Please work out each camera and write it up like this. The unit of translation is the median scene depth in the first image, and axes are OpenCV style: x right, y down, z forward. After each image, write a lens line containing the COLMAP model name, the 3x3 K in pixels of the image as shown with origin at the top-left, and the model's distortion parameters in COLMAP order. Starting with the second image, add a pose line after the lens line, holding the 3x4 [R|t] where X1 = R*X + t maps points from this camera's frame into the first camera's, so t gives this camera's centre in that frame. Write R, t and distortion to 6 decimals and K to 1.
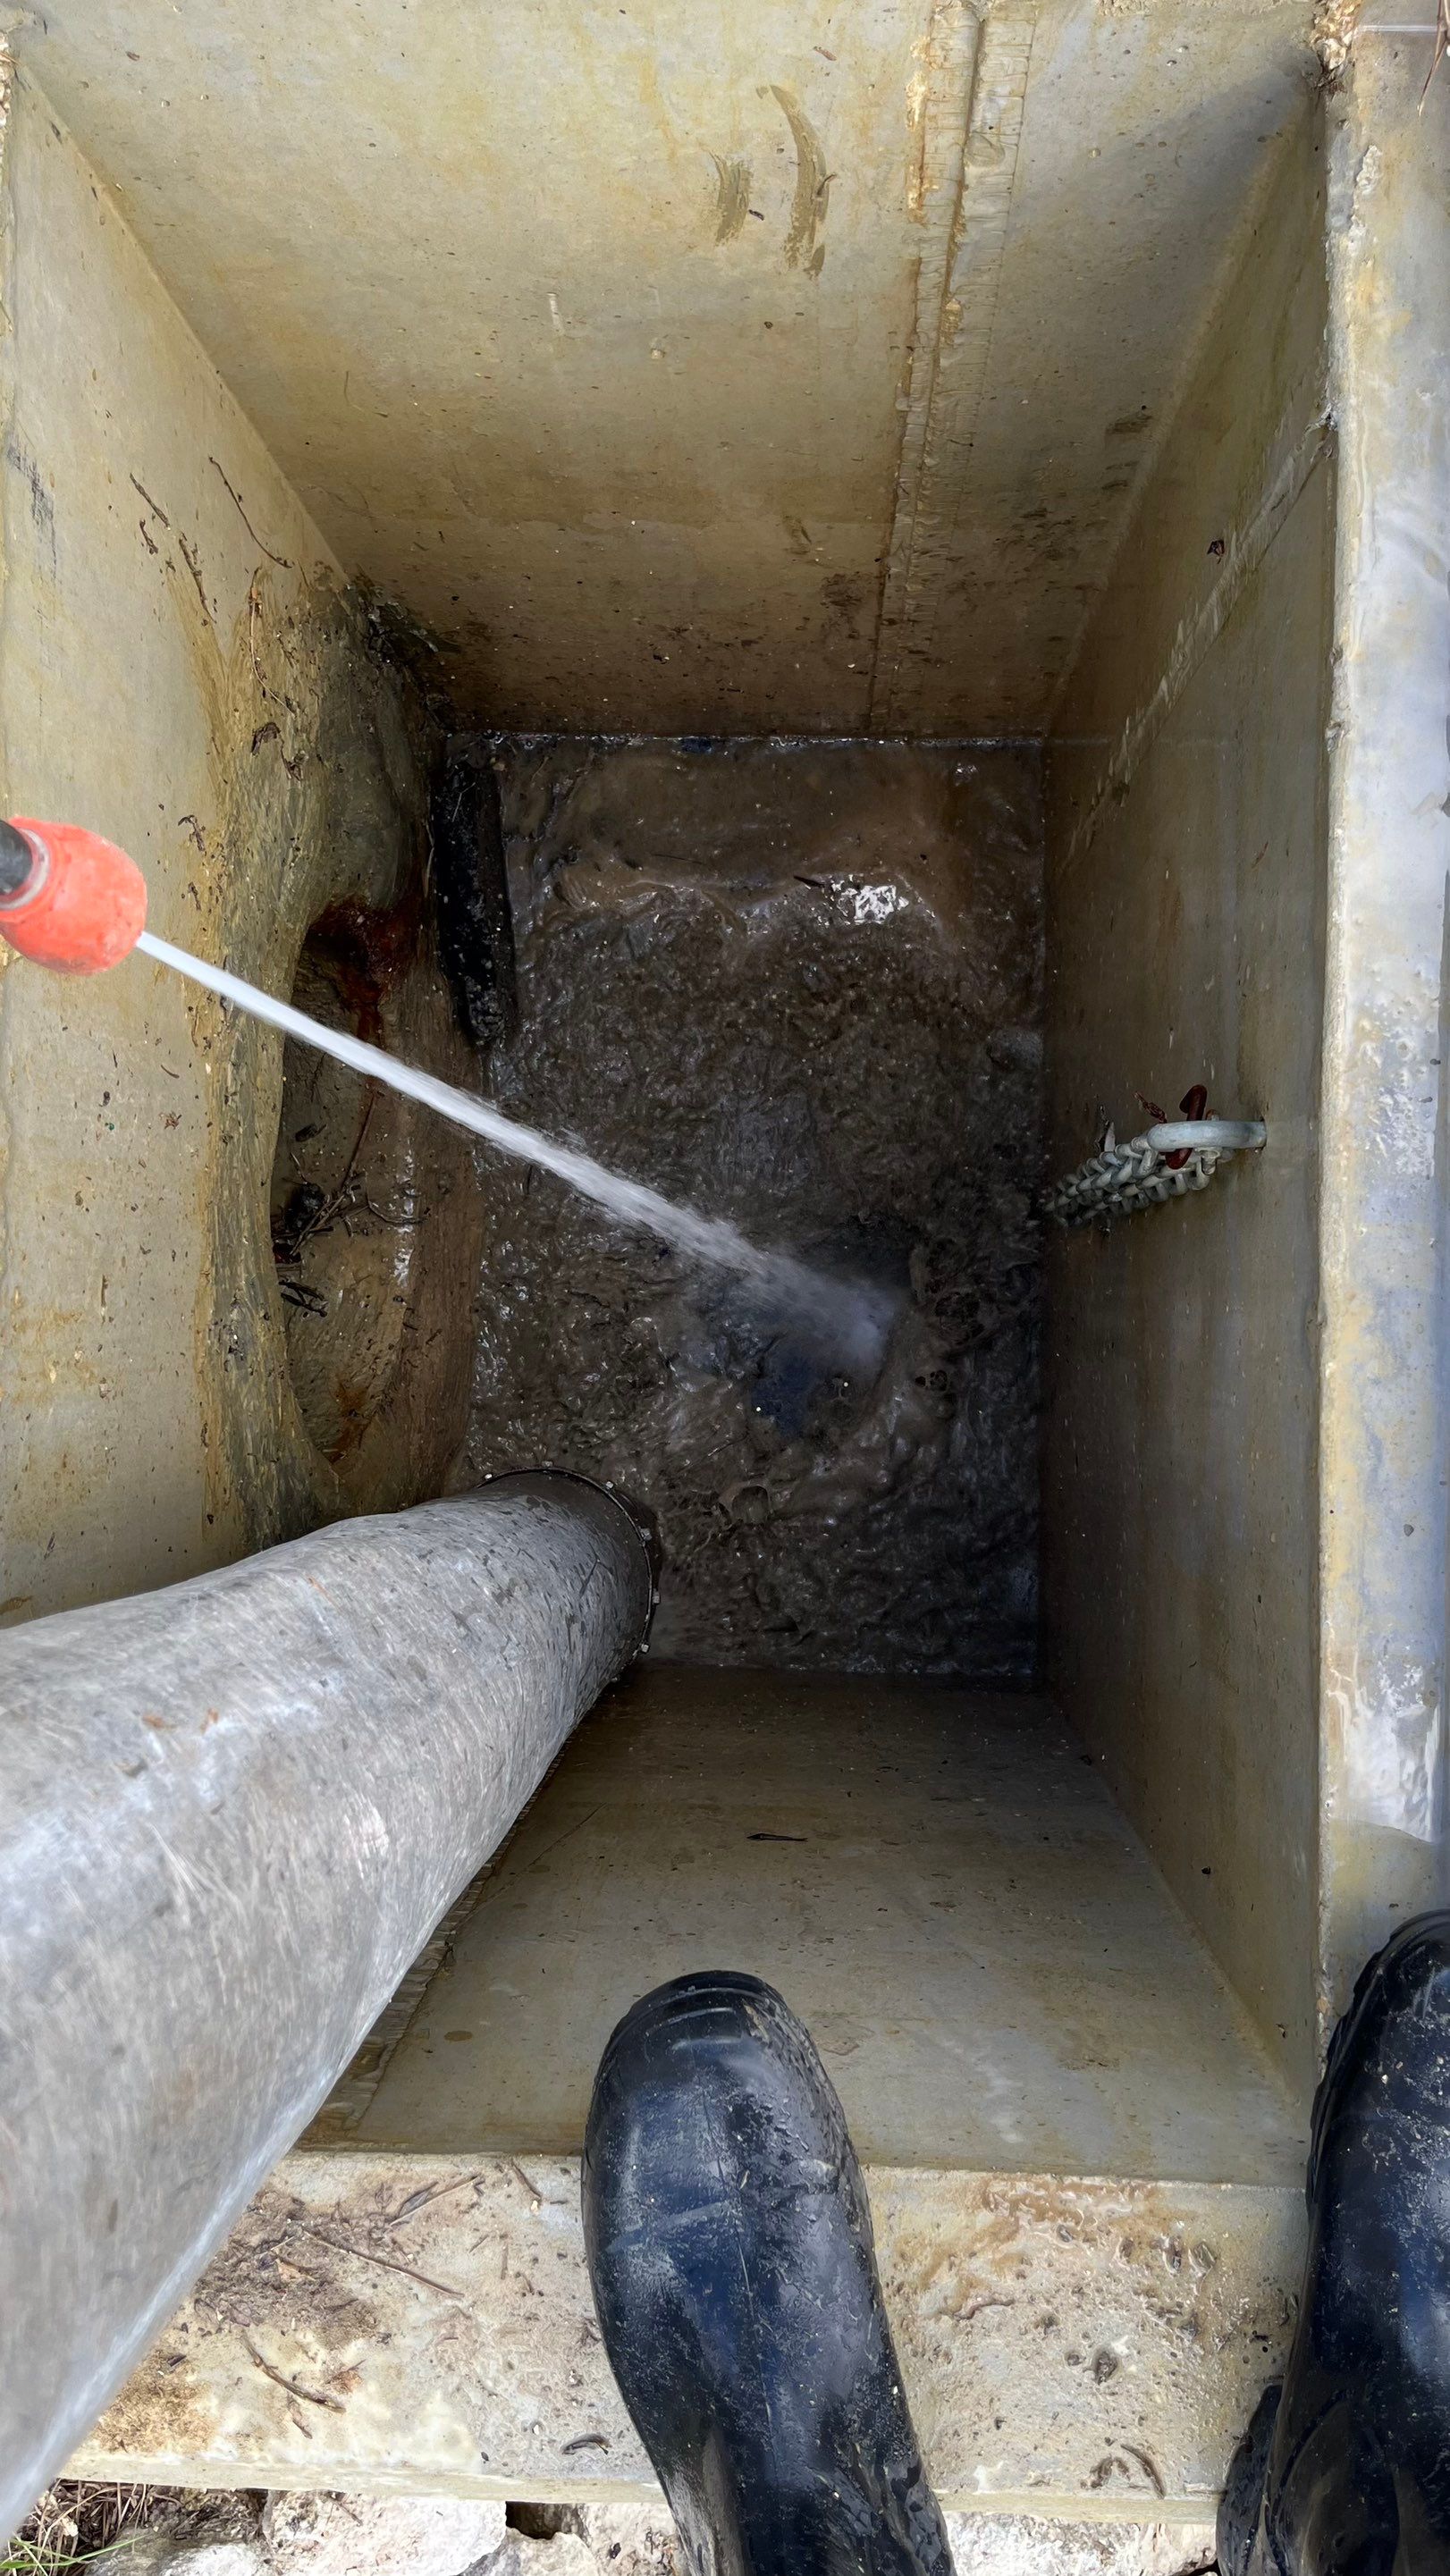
lens RADIAL K [[1862.9, 0, 734.3], [0, 1862.9, 1304.4], [0, 0, 1]] dist [0.057966, -0.077554]
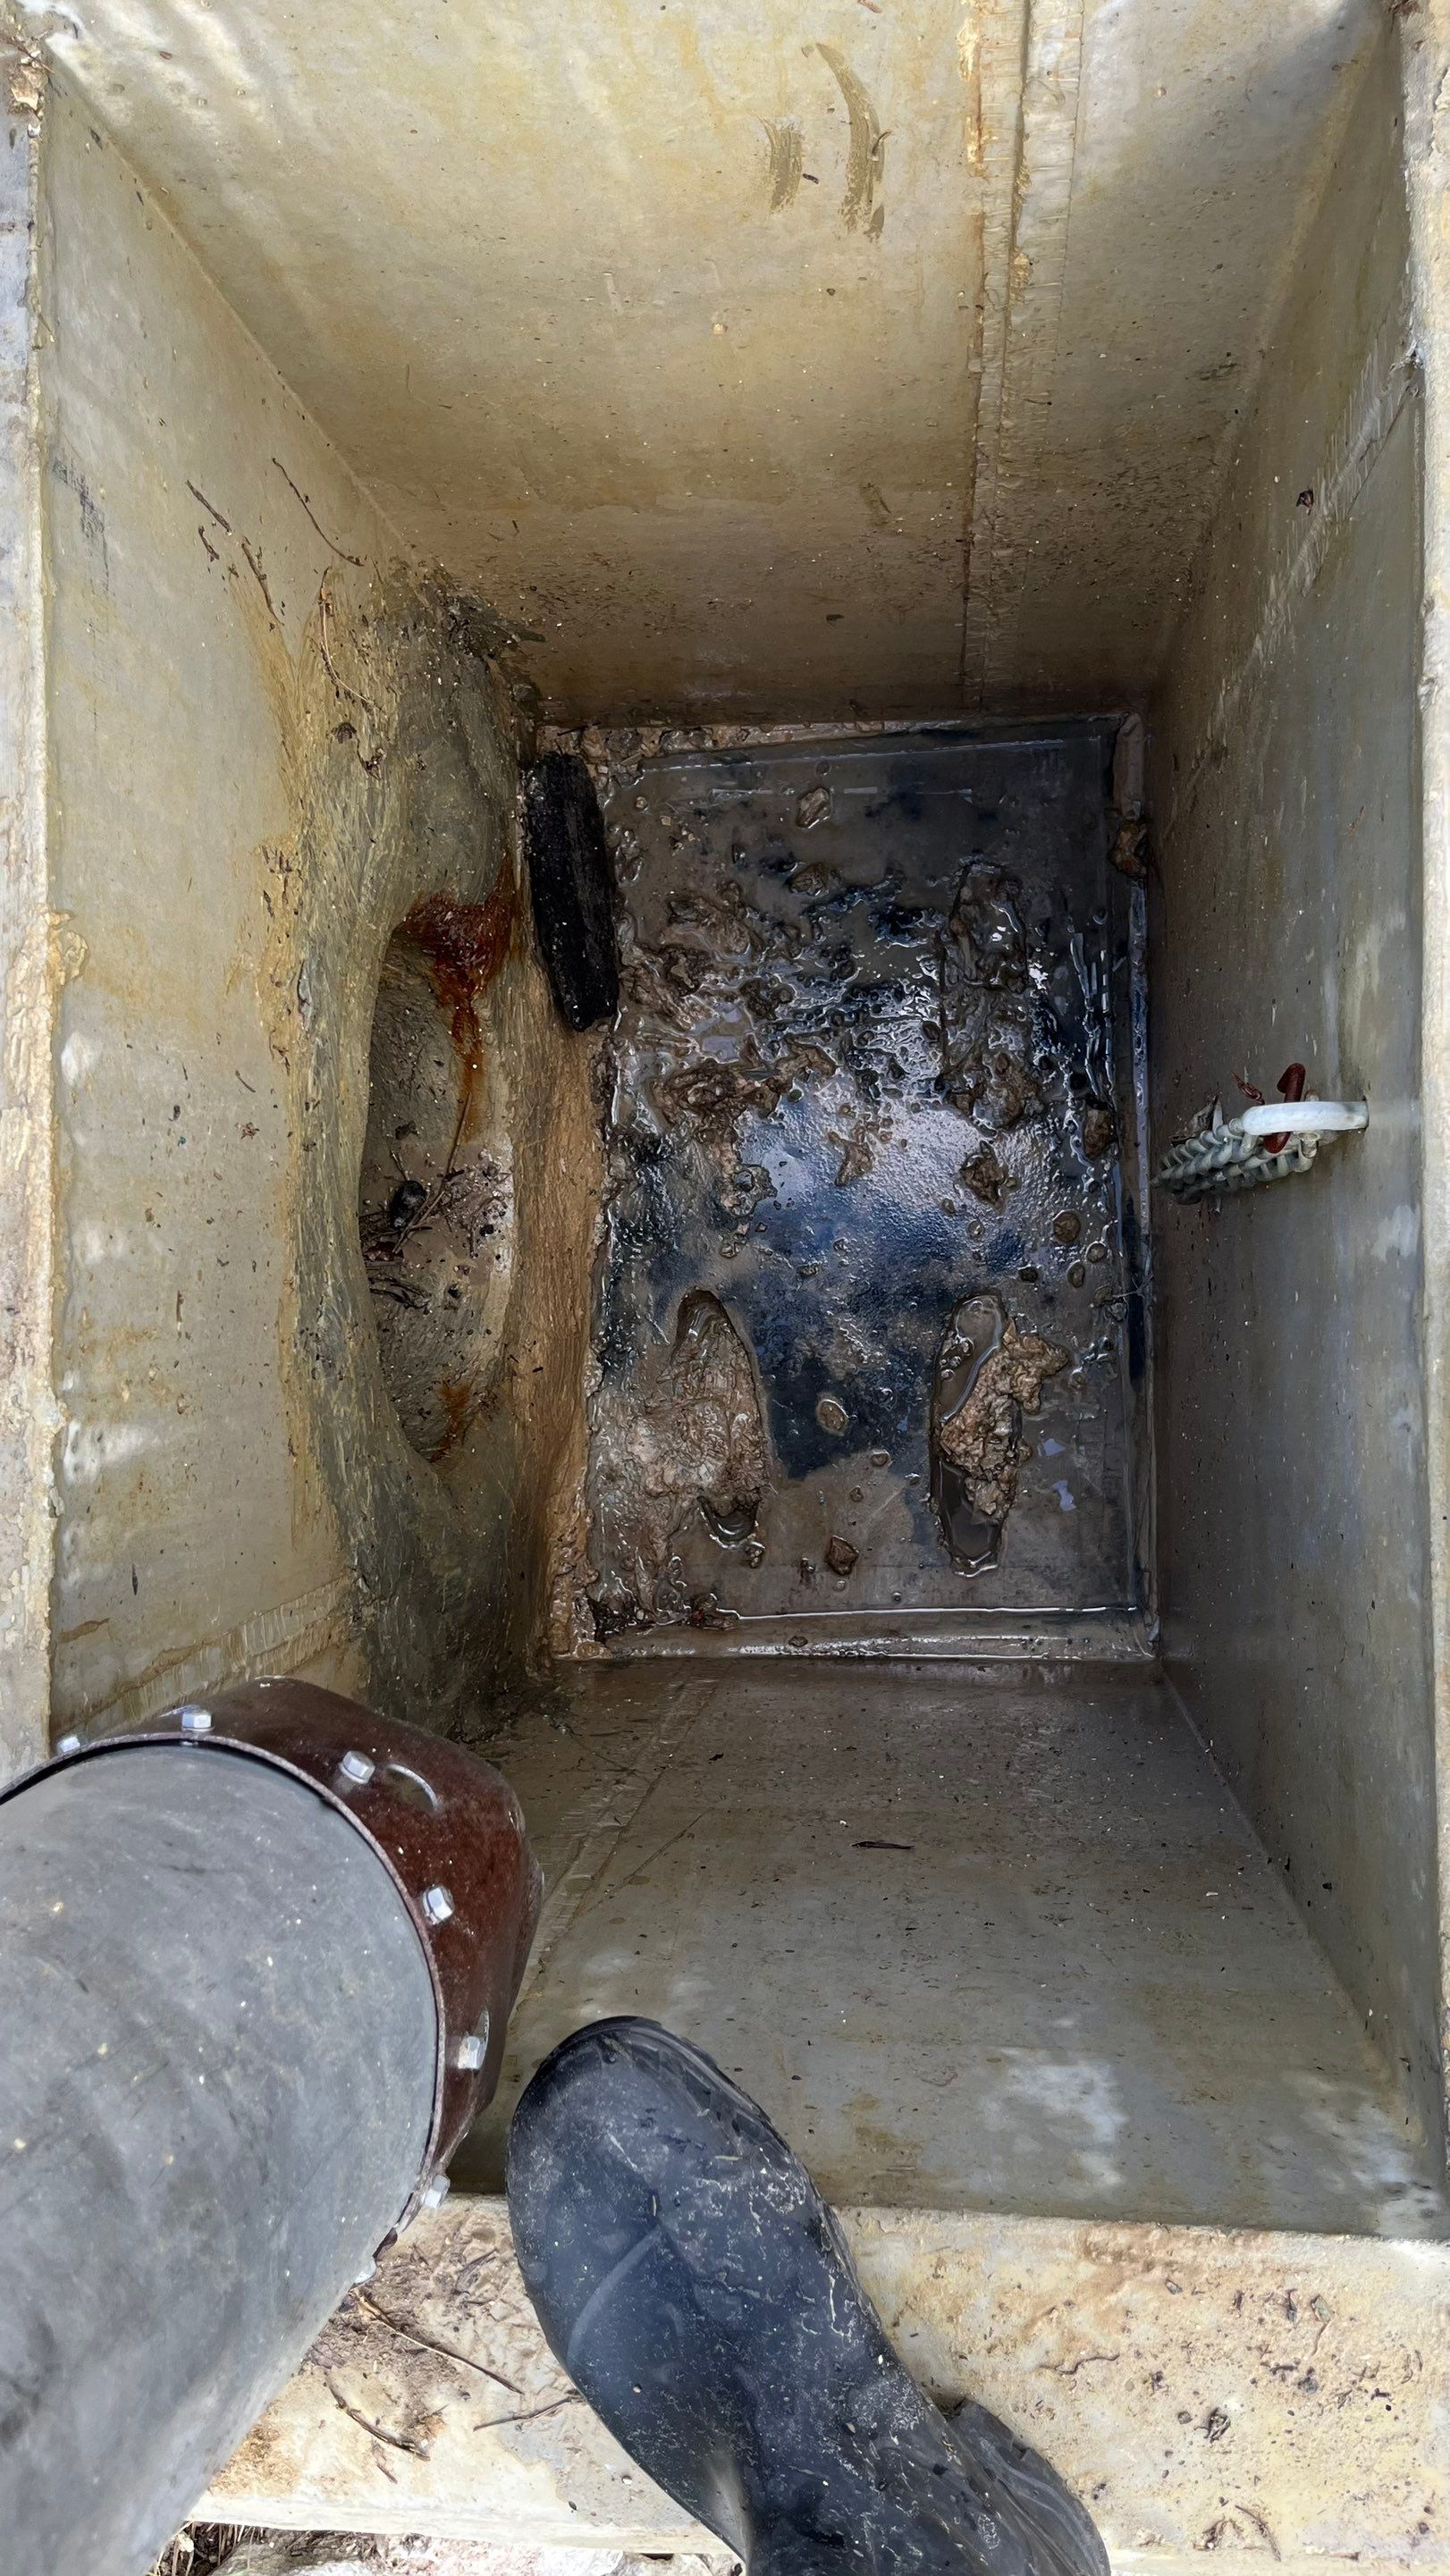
lens RADIAL K [[1862.9, 0, 741.4], [0, 1862.9, 1282.3], [0, 0, 1]] dist [0.057966, -0.077554]
pose [[0.997524, -0.023744, -0.066202, 0.025952], [0.023904, 0.999713, 0.001625, -0.014206], [0.066144, -0.003203, 0.997805, 0.030158]]
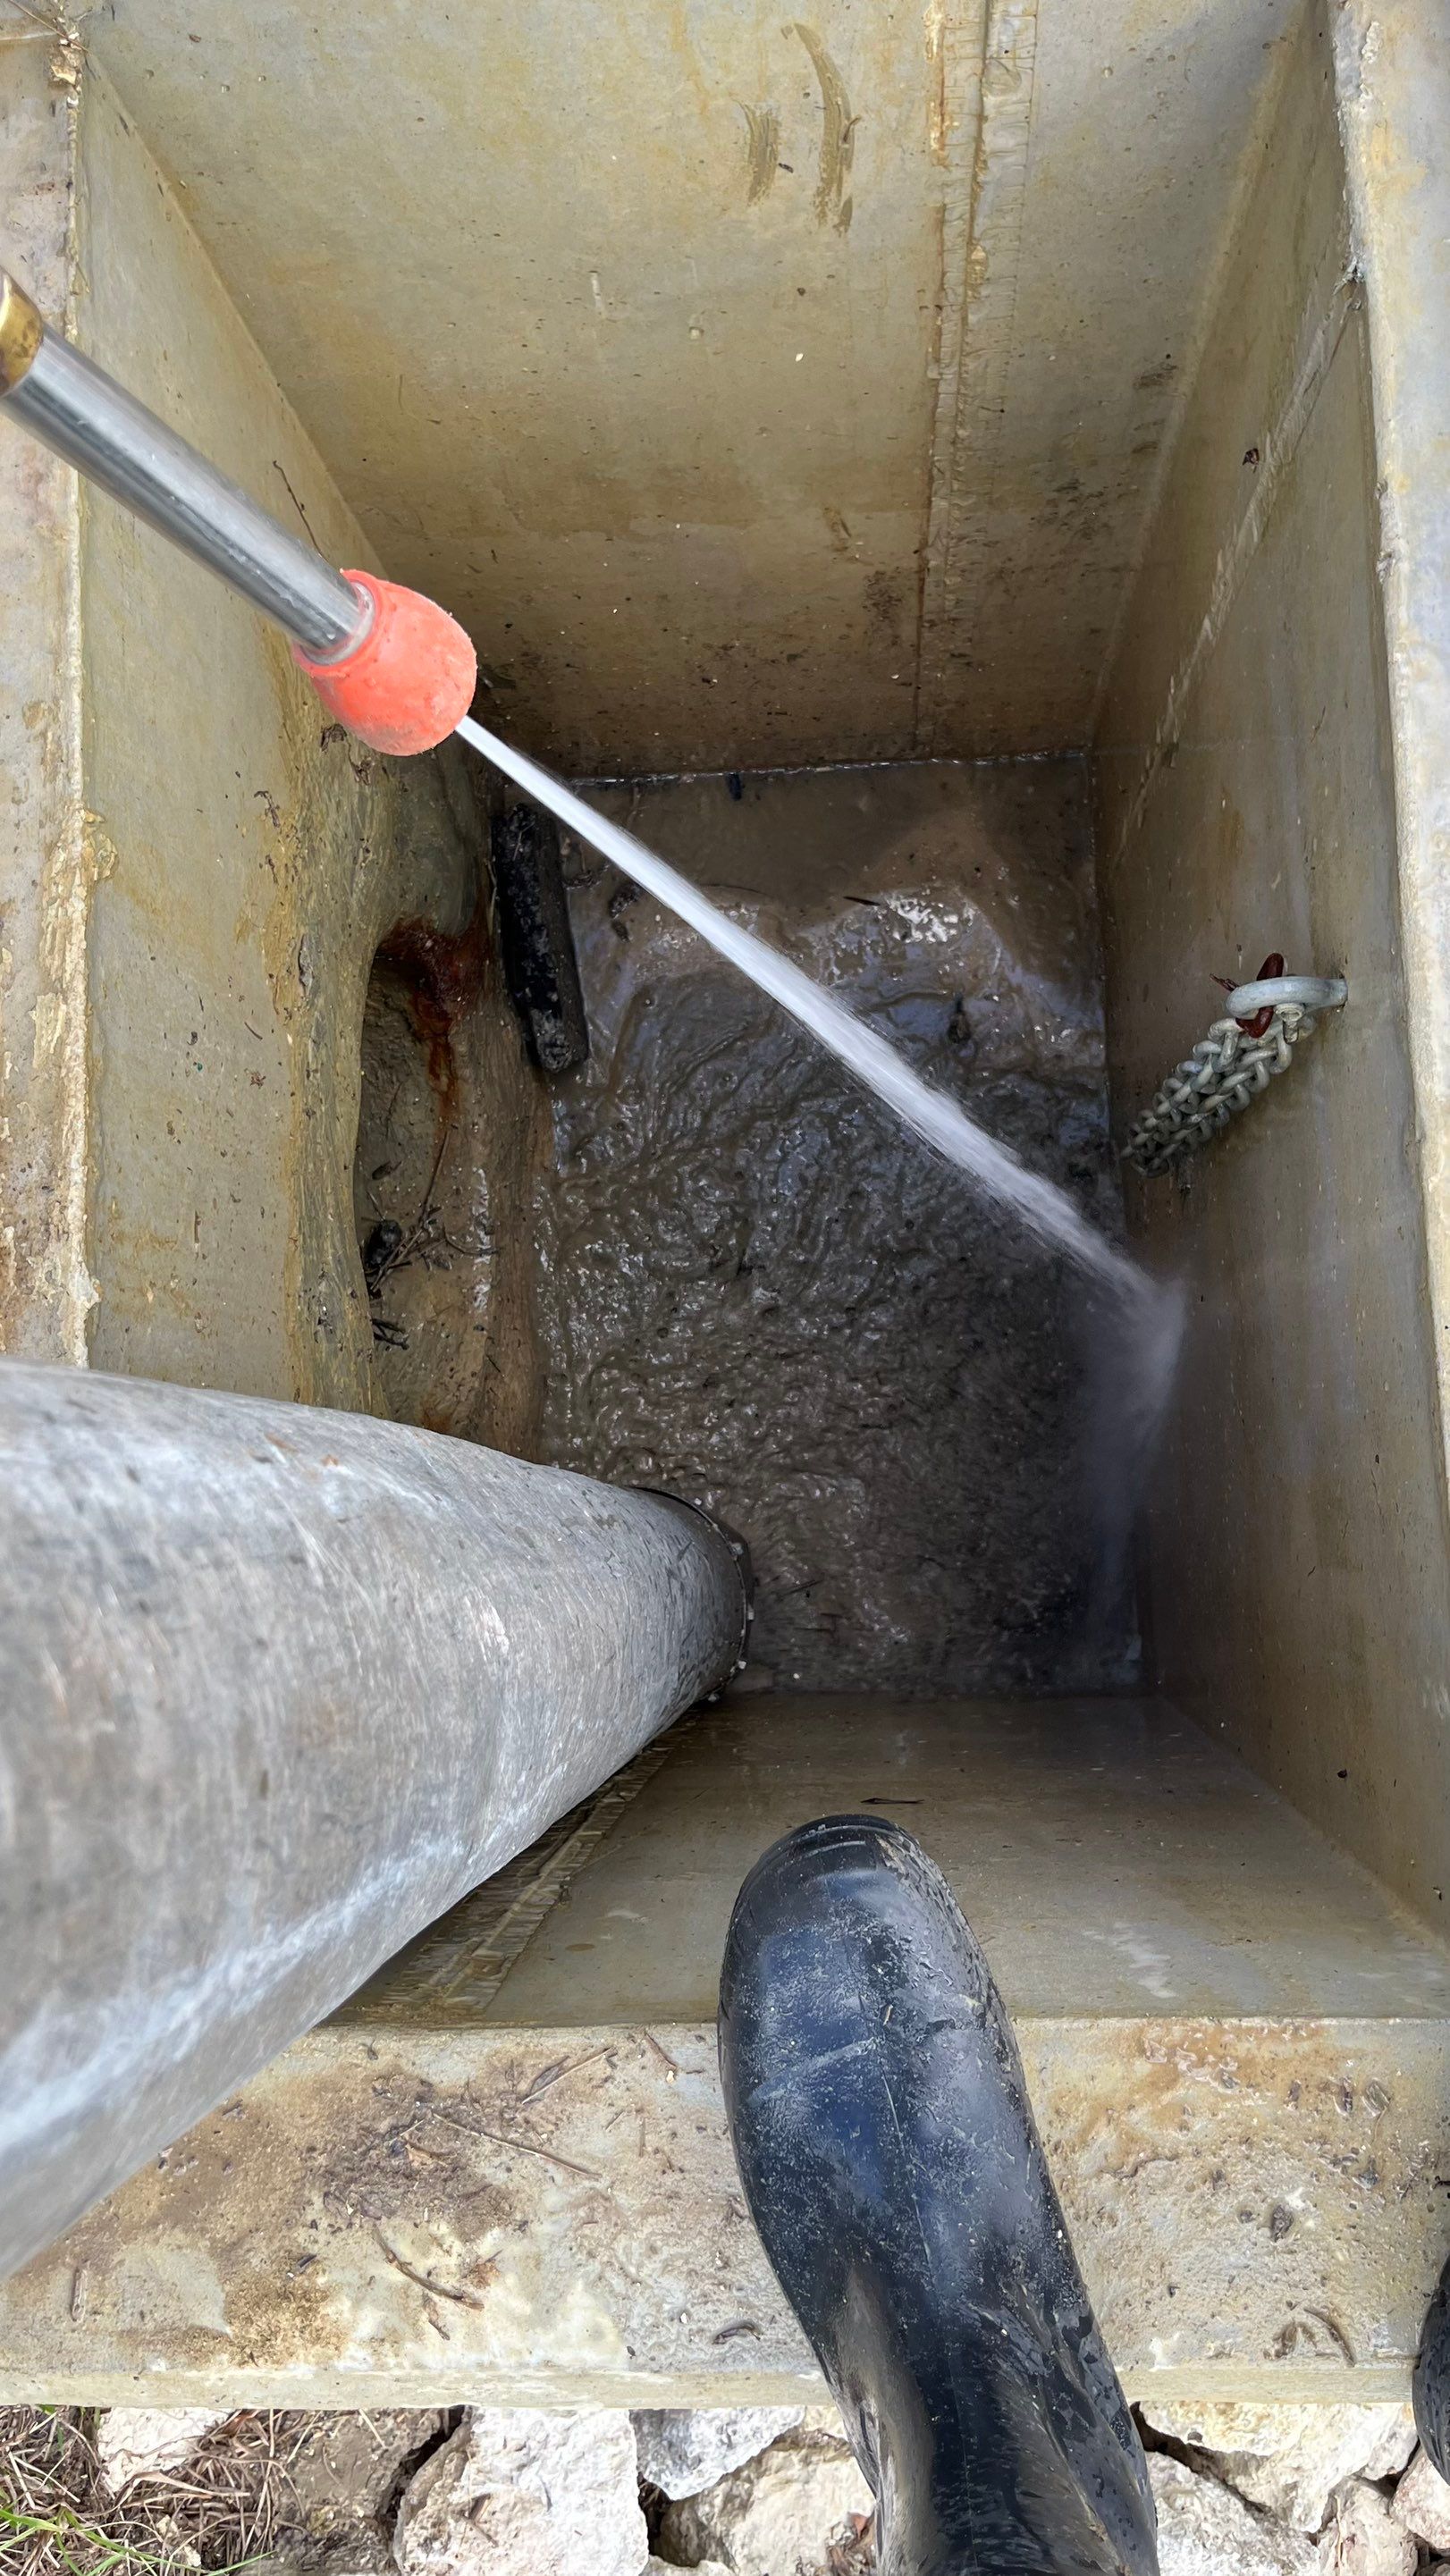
lens RADIAL K [[1862.9, 0, 740.3], [0, 1862.9, 1287.7], [0, 0, 1]] dist [0.057966, -0.077554]
pose [[0.998082, -0.054052, -0.030183, -0.015164], [0.051325, 0.995076, -0.084794, 0.124014], [0.034617, 0.083082, 0.995941, 0.007703]]
